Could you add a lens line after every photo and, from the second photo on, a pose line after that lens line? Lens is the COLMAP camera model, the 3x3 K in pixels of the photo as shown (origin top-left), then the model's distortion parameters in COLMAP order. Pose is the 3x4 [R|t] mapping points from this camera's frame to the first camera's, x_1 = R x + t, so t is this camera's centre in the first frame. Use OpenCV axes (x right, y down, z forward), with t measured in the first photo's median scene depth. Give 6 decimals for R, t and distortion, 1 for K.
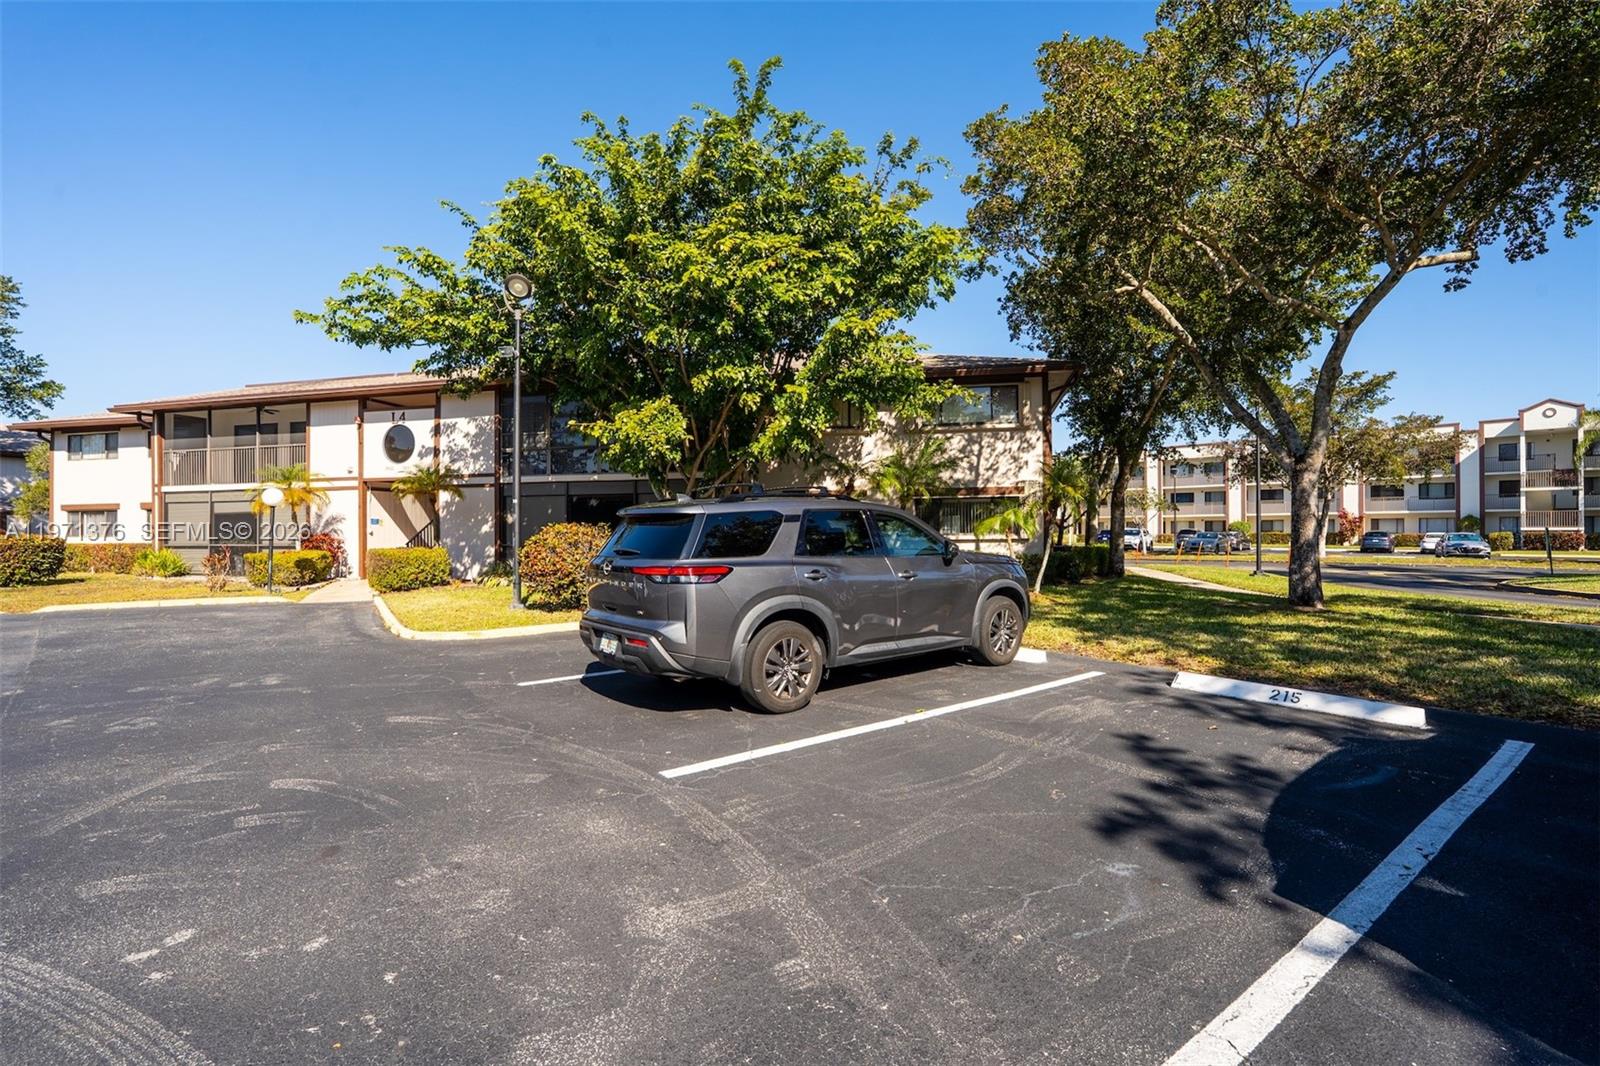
lens RADIAL K [[752.3, 0, 799.2], [0, 752.3, 538.6], [0, 0, 1]] dist [-0.076518, 0.031114]
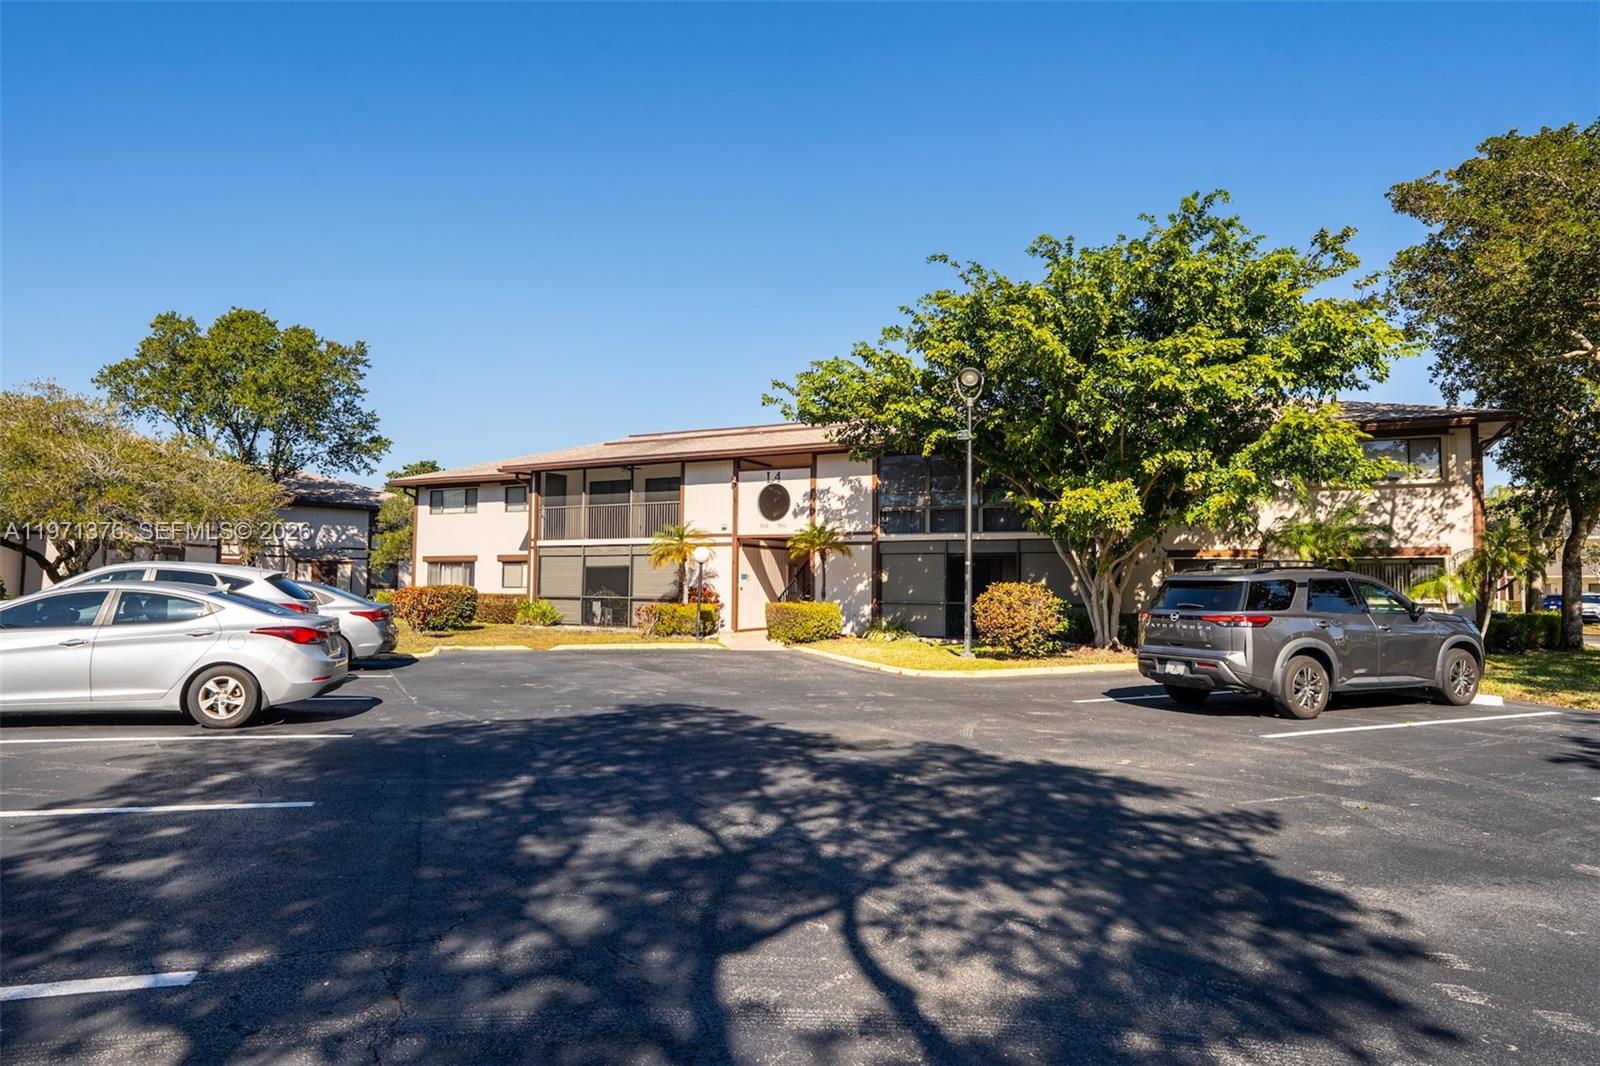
lens RADIAL K [[992.9, 0, 800.0], [0, 992.9, 533.0], [0, 0, 1]] dist [-0.014692, 0.003834]
pose [[0.966131, -0.000109, -0.258053, -0.151252], [-0.016893, 0.997828, -0.063666, 0.003522], [0.257499, 0.065869, 0.964031, -0.361666]]
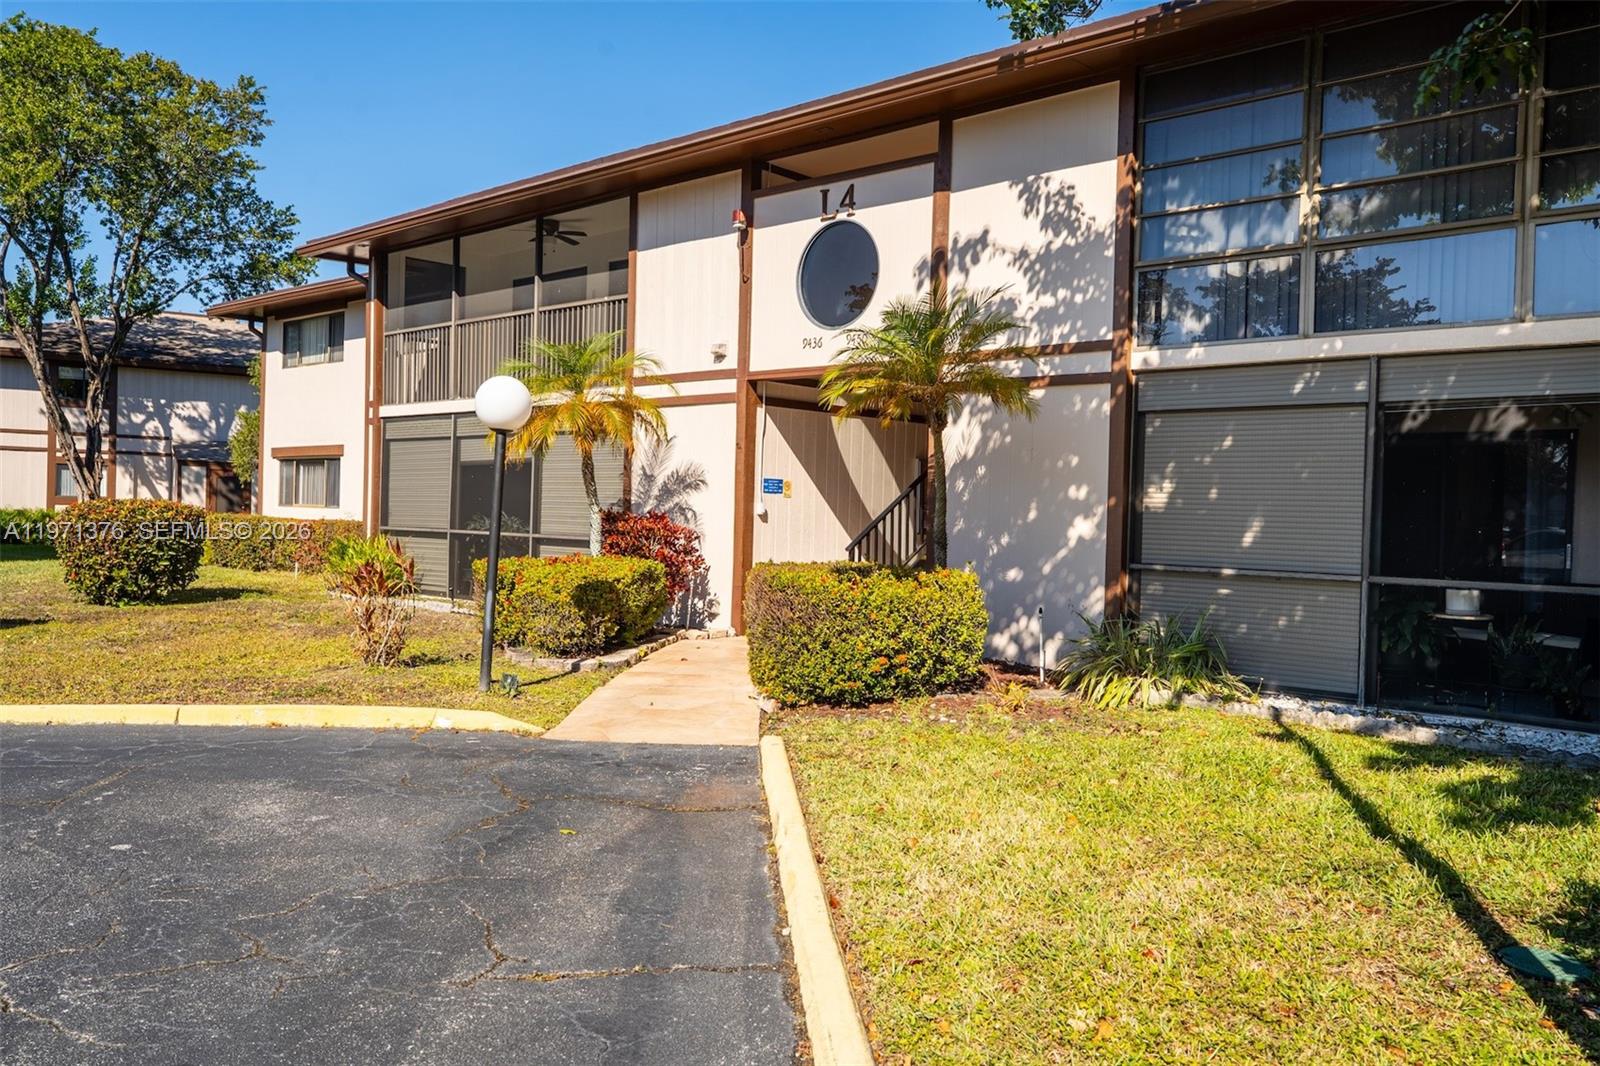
lens RADIAL K [[1235.5, 0, 800.0], [0, 1235.5, 554.7], [0, 0, 1]] dist [0.003141, 0.003314]
pose [[0.876943, 0.042081, -0.478749, -0.270701], [-0.031922, 0.999060, 0.029342, -0.007012], [0.479534, -0.010449, 0.877461, 0.469282]]
